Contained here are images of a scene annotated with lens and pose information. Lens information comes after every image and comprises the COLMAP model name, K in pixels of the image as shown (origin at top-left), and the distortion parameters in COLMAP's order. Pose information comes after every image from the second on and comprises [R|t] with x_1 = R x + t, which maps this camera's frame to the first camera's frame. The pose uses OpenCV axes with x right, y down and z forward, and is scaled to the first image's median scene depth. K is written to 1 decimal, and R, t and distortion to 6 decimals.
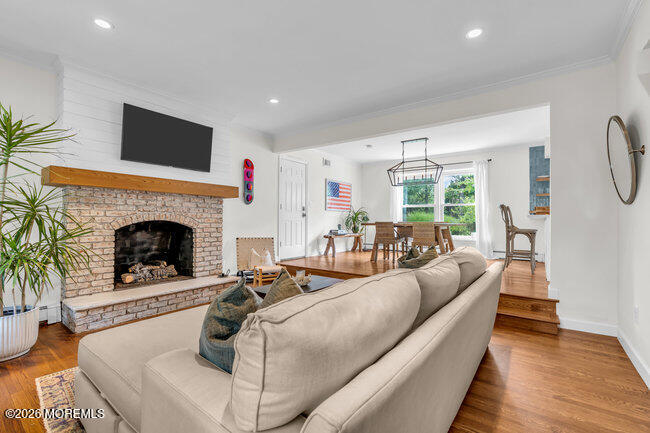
lens RADIAL K [[291.2, 0, 325.7], [0, 291.2, 217.3], [0, 0, 1]] dist [-0.005364, 0.000479]
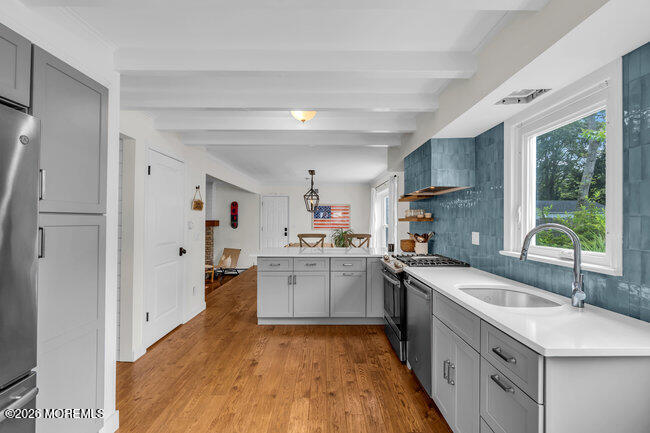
lens RADIAL K [[291.2, 0, 325.7], [0, 291.2, 217.3], [0, 0, 1]] dist [-0.005364, 0.000479]
pose [[0.603116, -0.012454, -0.797557, 1.117694], [0.007599, 0.999922, -0.009867, -0.070570], [0.797618, -0.000110, 0.603164, 0.326899]]
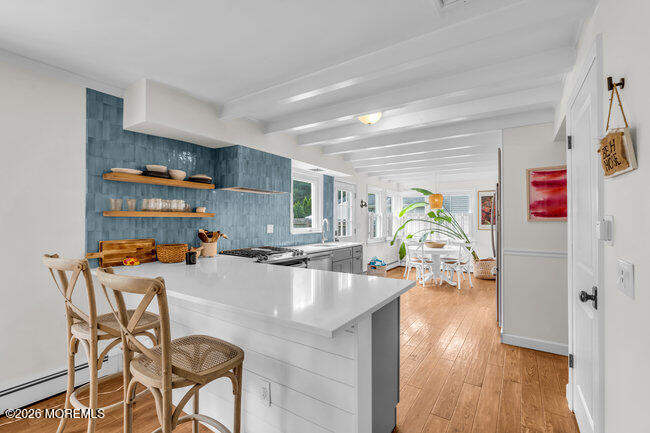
lens RADIAL K [[291.2, 0, 325.7], [0, 291.2, 217.3], [0, 0, 1]] dist [-0.005364, 0.000479]
pose [[-0.052643, 0.001015, 0.998613, 0.284148], [-0.014002, 0.999900, -0.001754, -0.068720], [-0.998515, -0.014075, -0.052623, 0.660161]]
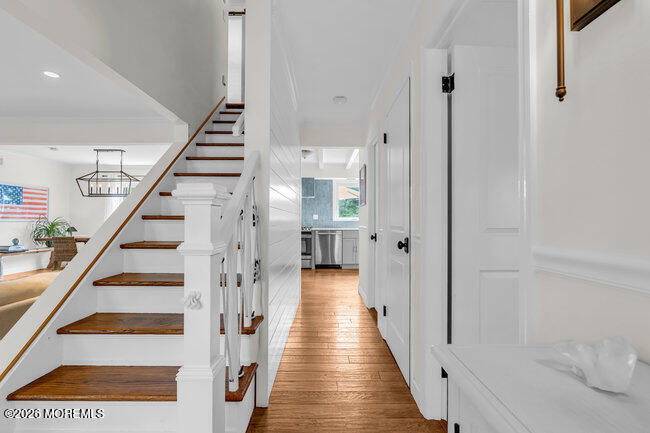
lens RADIAL K [[297.3, 0, 326.4], [0, 297.3, 216.2], [0, 0, 1]] dist [-0.002564, 0.000141]
pose [[0.798299, 0.006351, 0.602228, 0.260157], [-0.005708, 0.999979, -0.002980, -0.044032], [-0.602234, -0.001058, 0.798319, -0.191208]]
